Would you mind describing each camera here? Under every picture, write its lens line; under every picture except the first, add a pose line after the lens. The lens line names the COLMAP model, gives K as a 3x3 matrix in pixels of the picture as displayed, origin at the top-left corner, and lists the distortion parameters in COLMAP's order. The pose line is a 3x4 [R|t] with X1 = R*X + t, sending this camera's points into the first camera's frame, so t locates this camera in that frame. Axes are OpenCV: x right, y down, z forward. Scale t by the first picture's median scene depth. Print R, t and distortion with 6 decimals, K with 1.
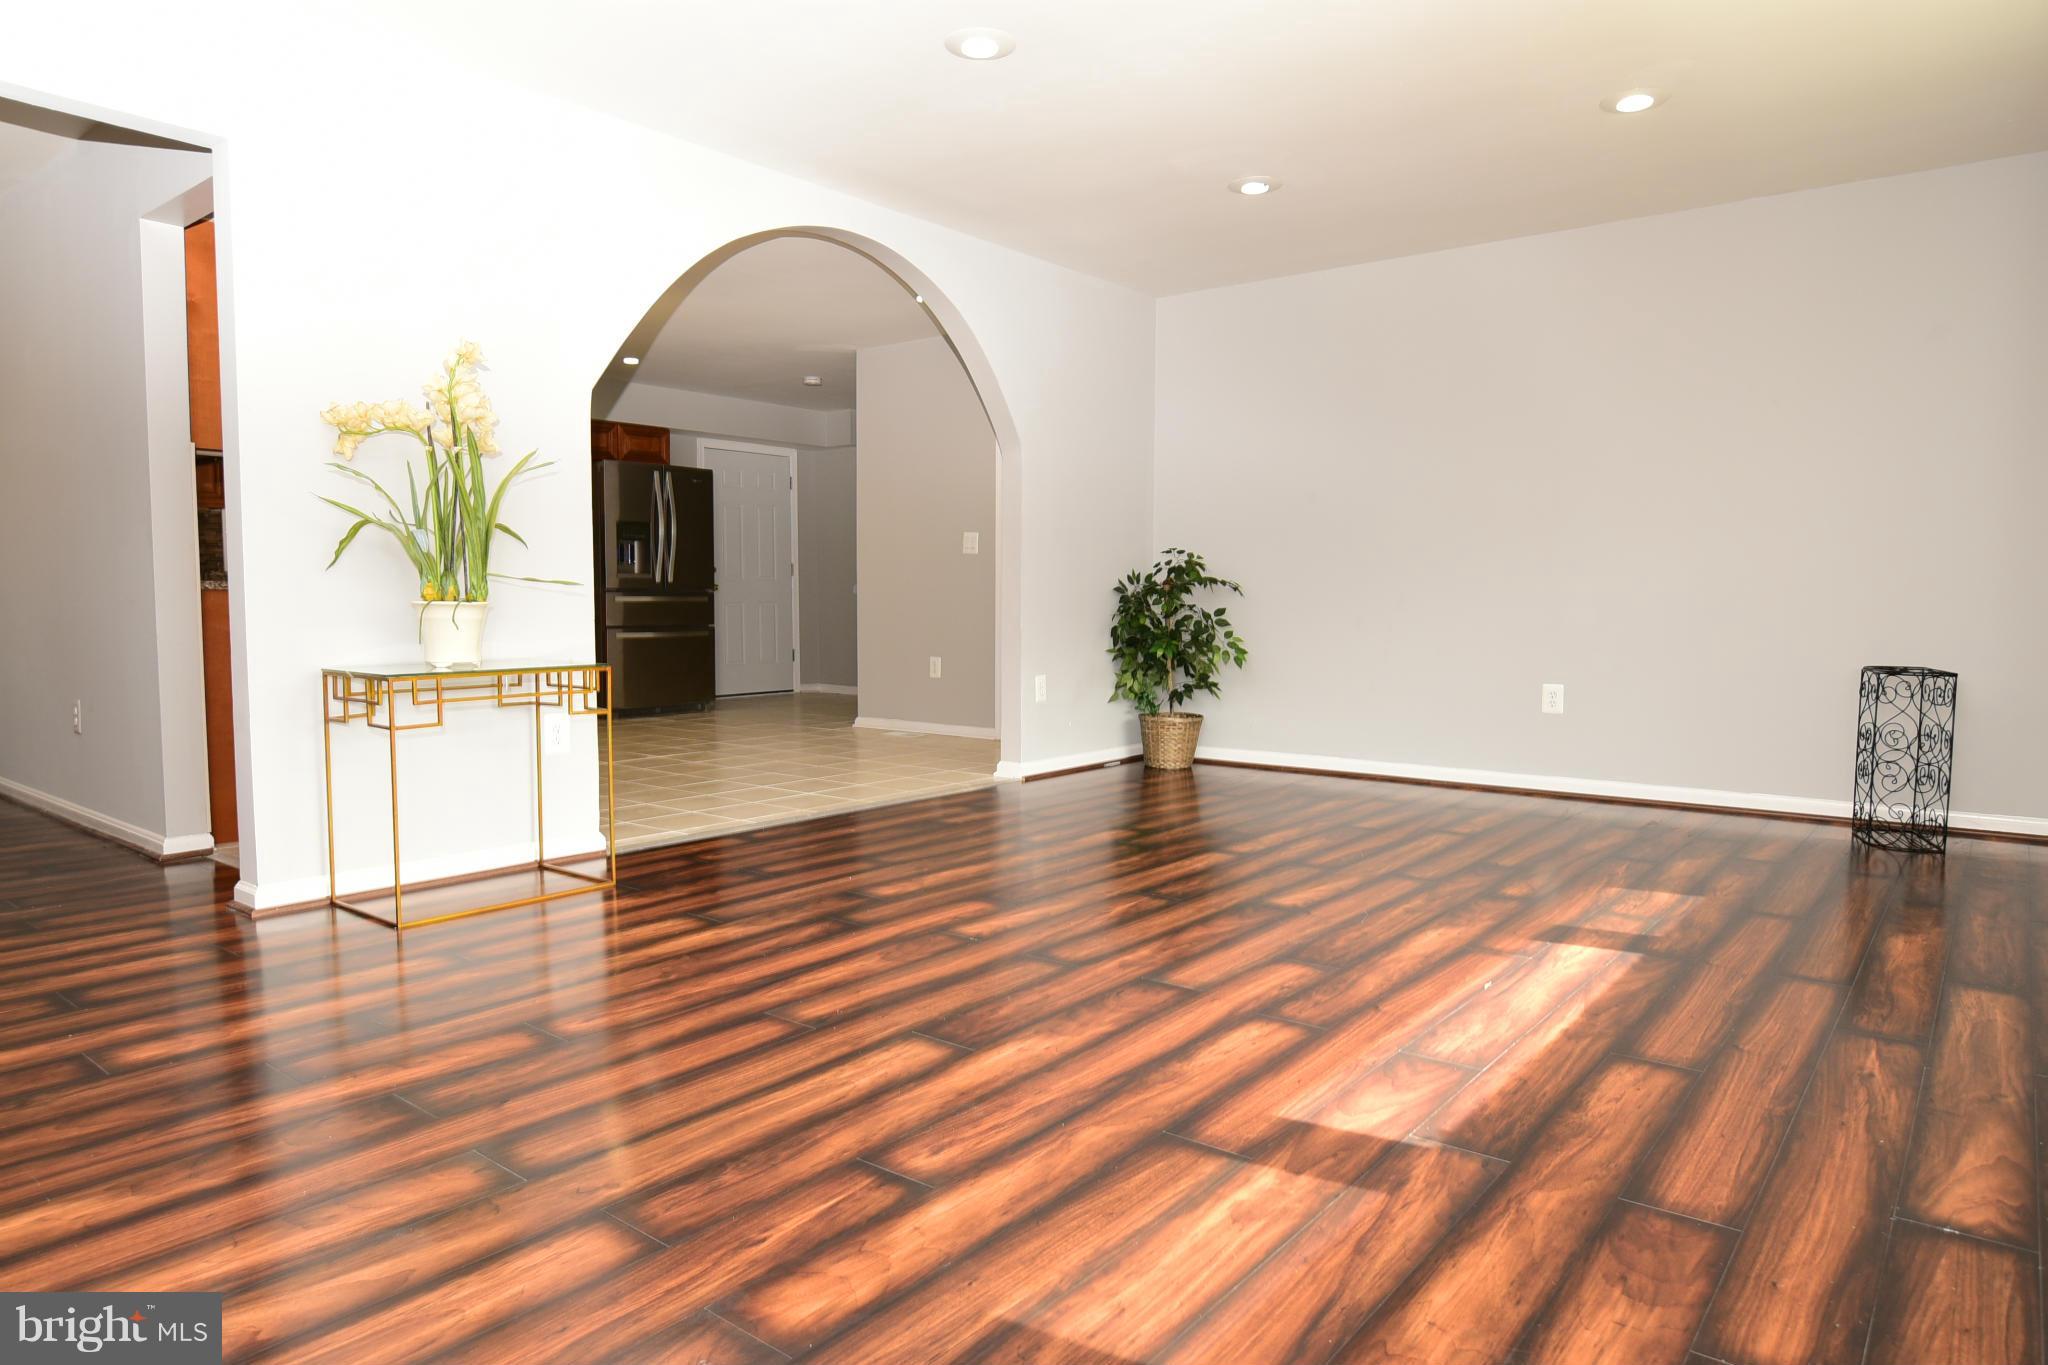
lens RADIAL K [[1280.3, 0, 1026.4], [0, 1280.3, 695.1], [0, 0, 1]] dist [-0.025686, -0.000643]
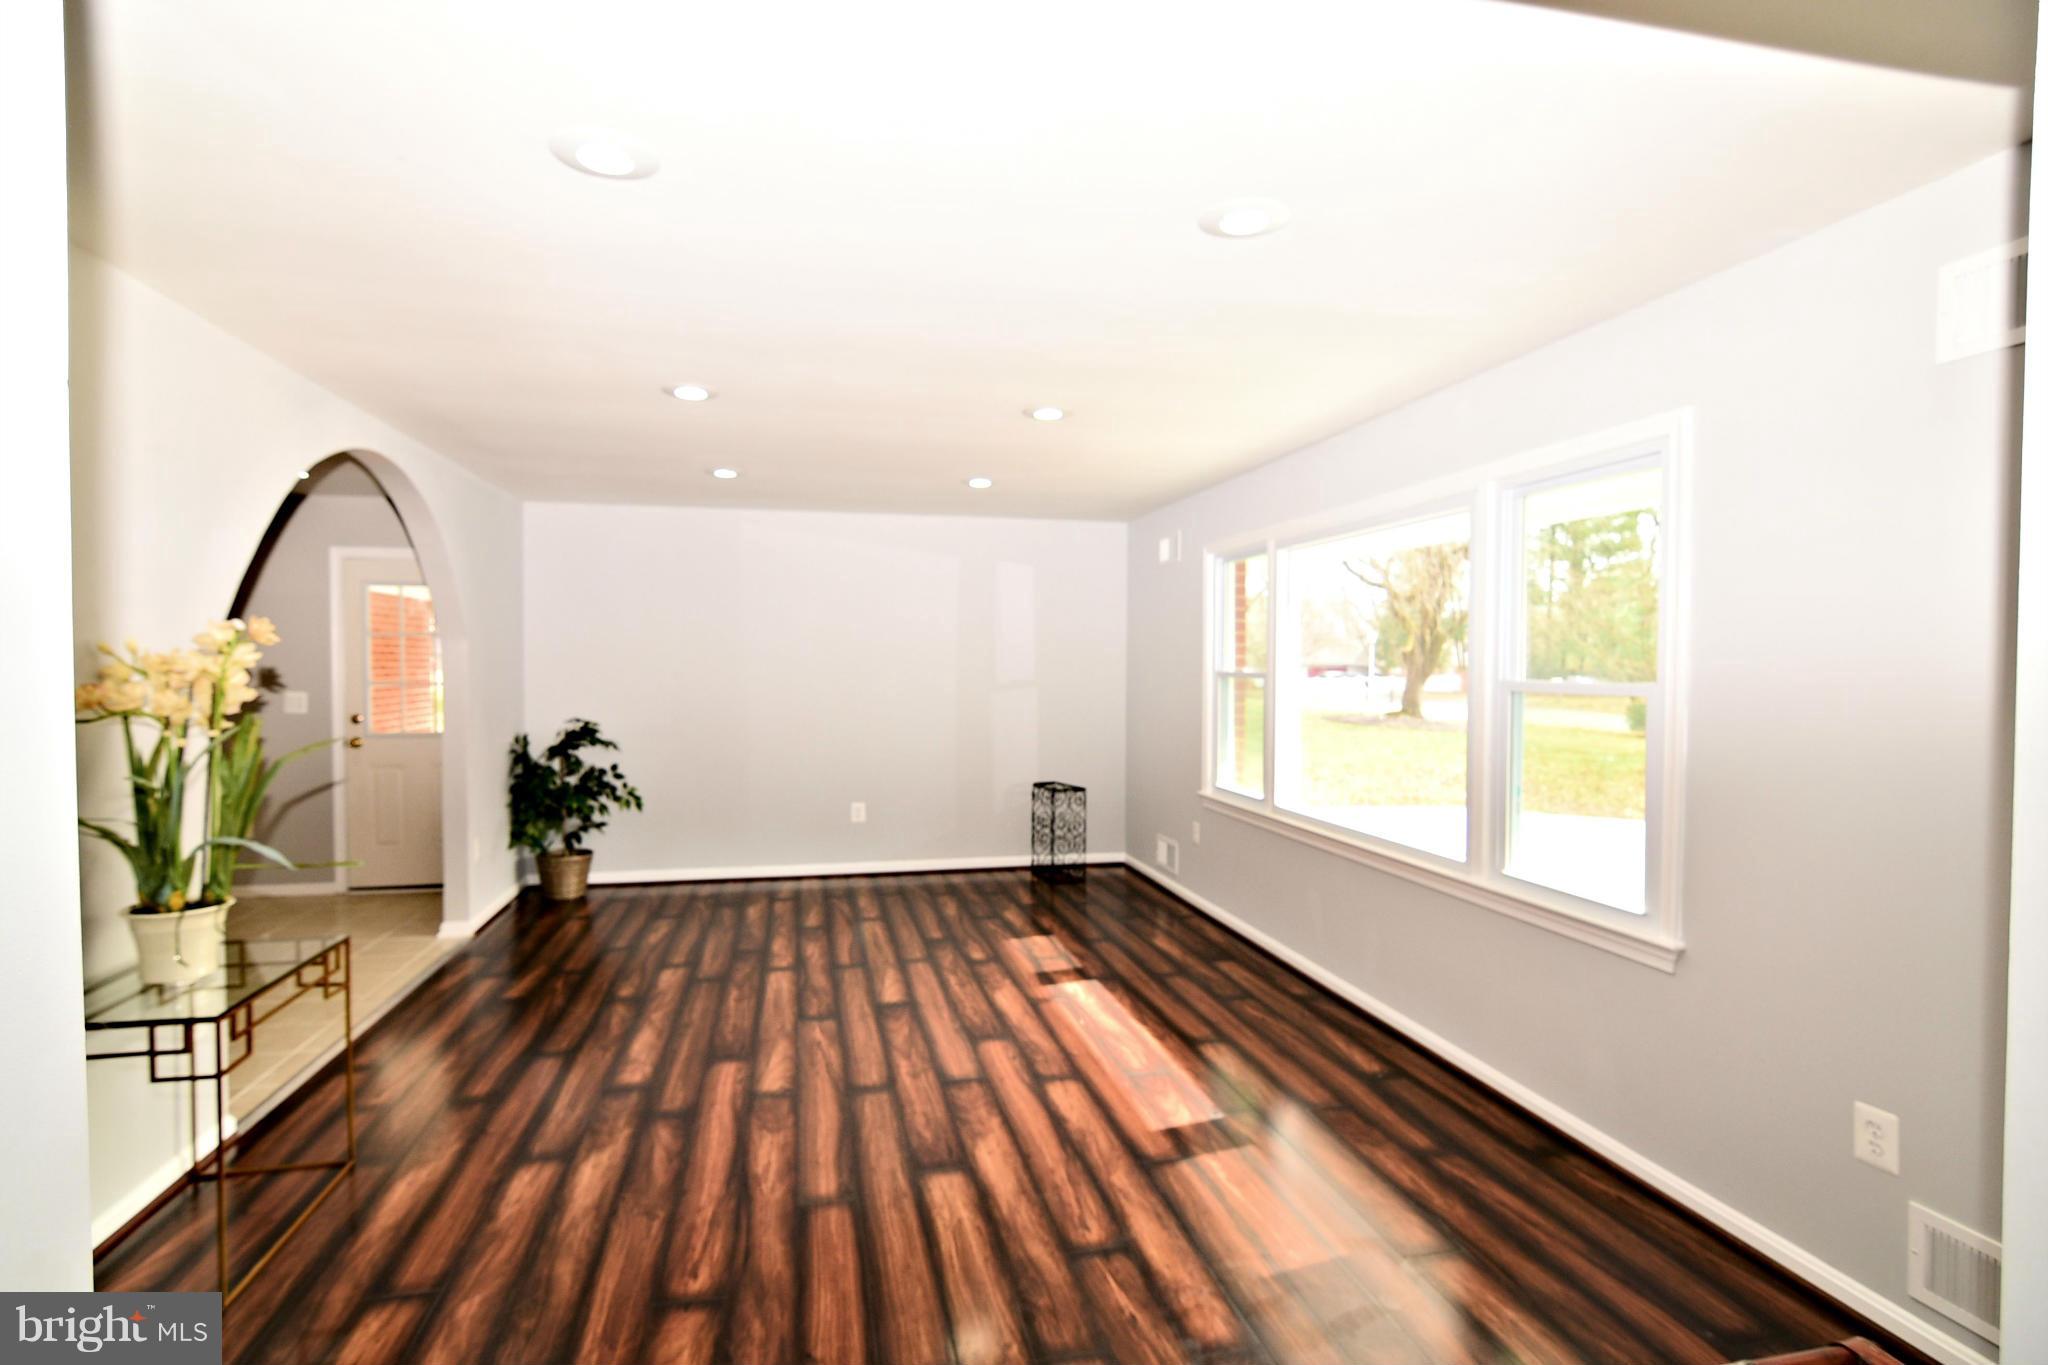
lens RADIAL K [[1008.8, 0, 1014.0], [0, 1008.8, 684.7], [0, 0, 1]] dist [-0.026211, 0.011012]
pose [[0.620946, -0.024858, 0.783459, -0.759191], [0.057548, 0.998245, -0.013937, -0.221775], [-0.781738, 0.053740, 0.621287, 0.157705]]
